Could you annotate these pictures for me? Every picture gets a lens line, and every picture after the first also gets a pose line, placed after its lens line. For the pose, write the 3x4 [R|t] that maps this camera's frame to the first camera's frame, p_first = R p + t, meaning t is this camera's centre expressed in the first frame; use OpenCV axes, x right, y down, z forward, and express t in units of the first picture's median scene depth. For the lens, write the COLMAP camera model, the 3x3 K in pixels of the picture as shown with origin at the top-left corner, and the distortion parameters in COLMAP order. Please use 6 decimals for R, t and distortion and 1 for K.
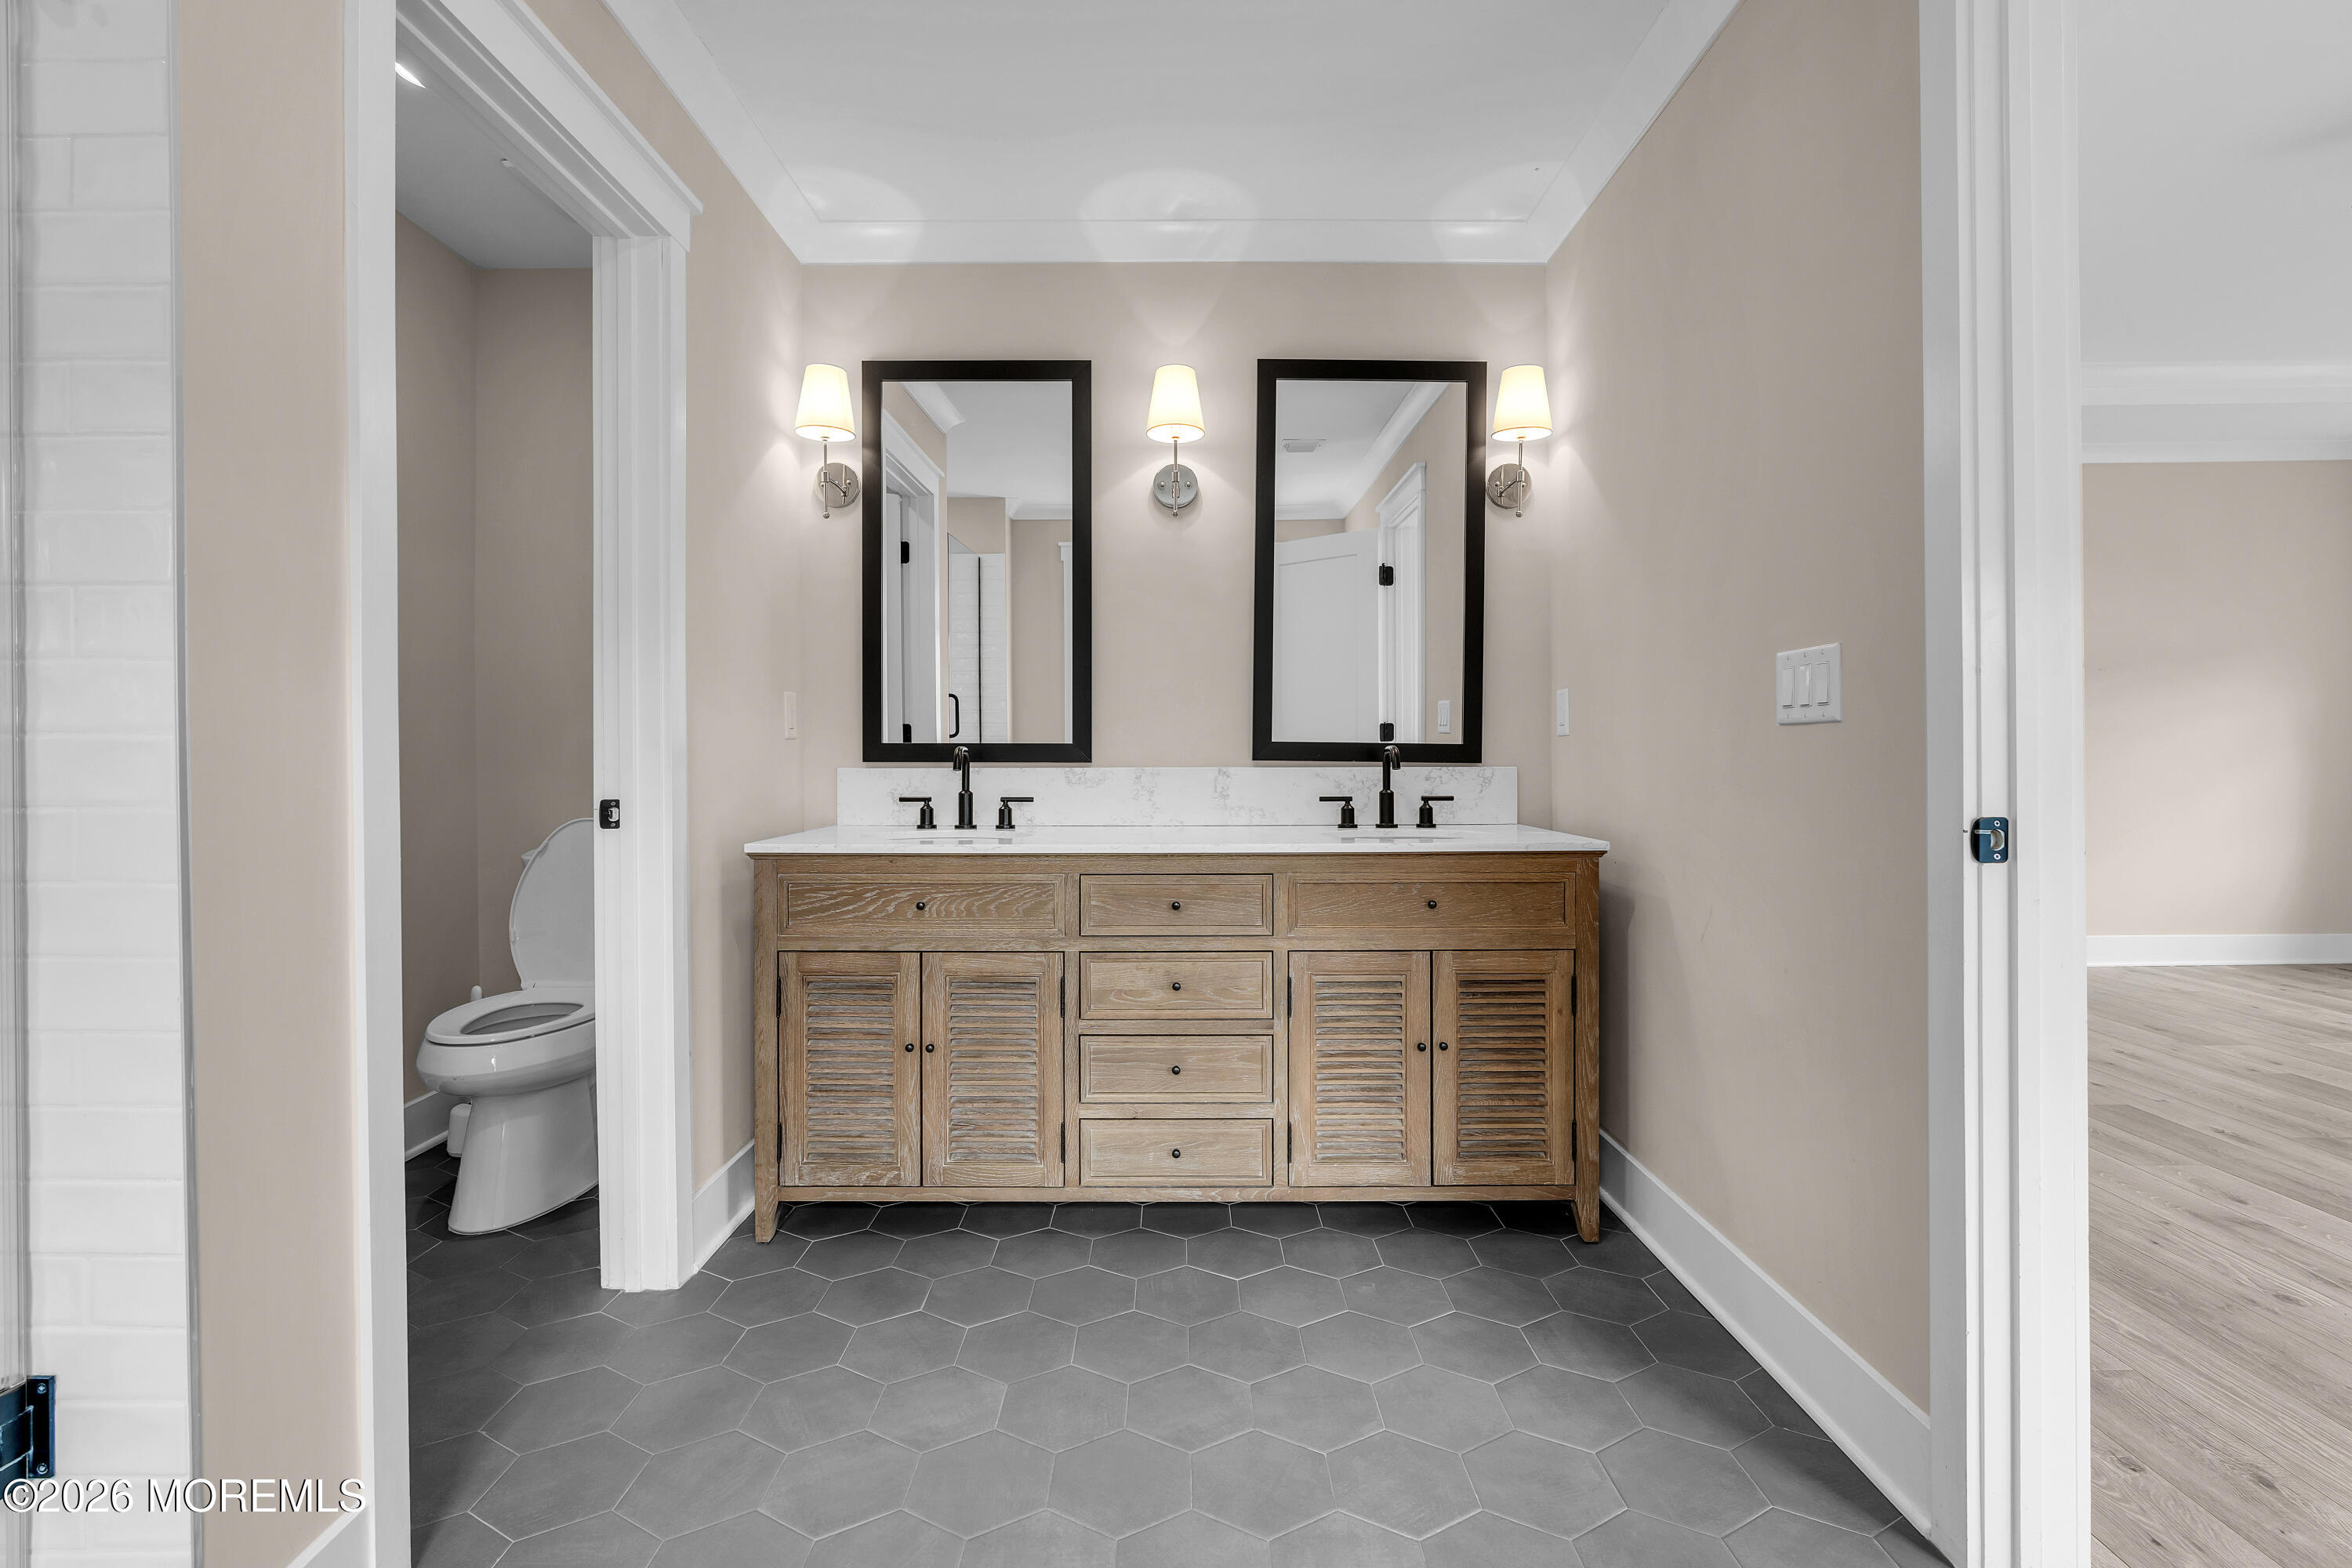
lens RADIAL K [[1056.2, 0, 1172.4], [0, 1056.2, 771.3], [0, 0, 1]] dist [-0.012165, 0.004627]
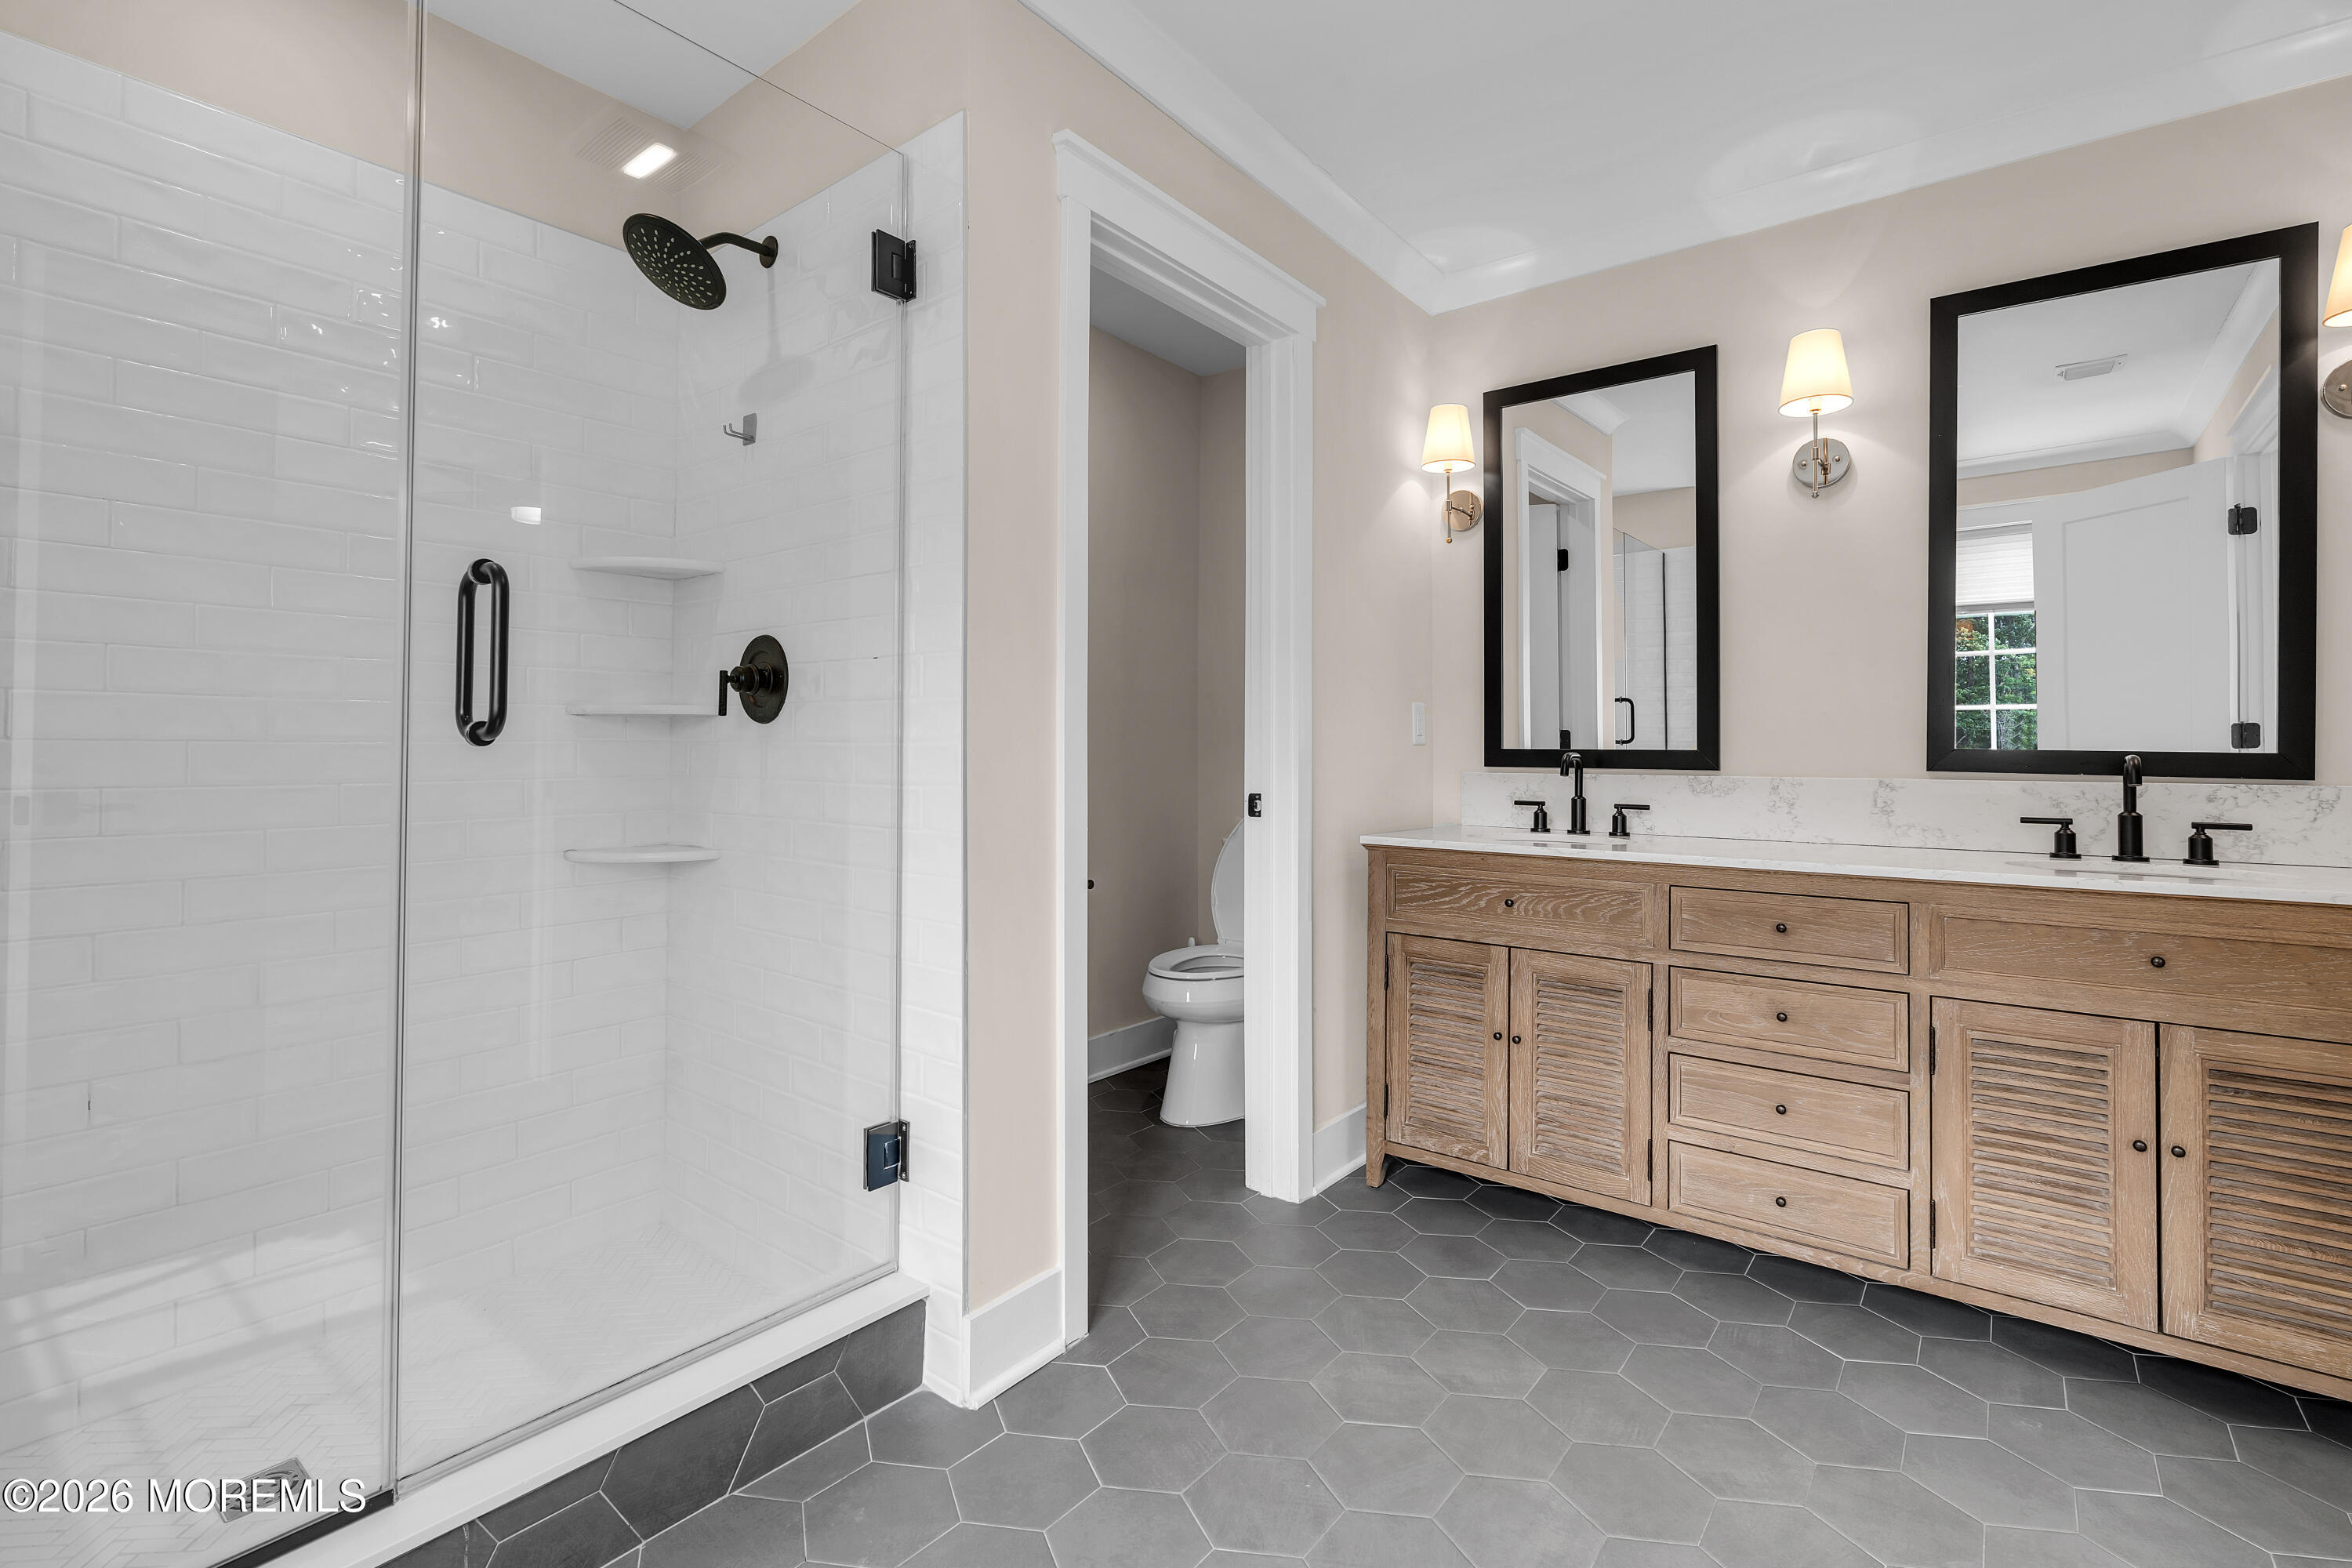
lens RADIAL K [[1060.8, 0, 1176.7], [0, 1060.8, 763.2], [0, 0, 1]] dist [-0.012025, 0.004887]
pose [[0.790214, 0.012316, -0.612707, 0.143906], [-0.019125, 0.999807, -0.004568, -0.001463], [0.612533, 0.015327, 0.790297, -0.043763]]
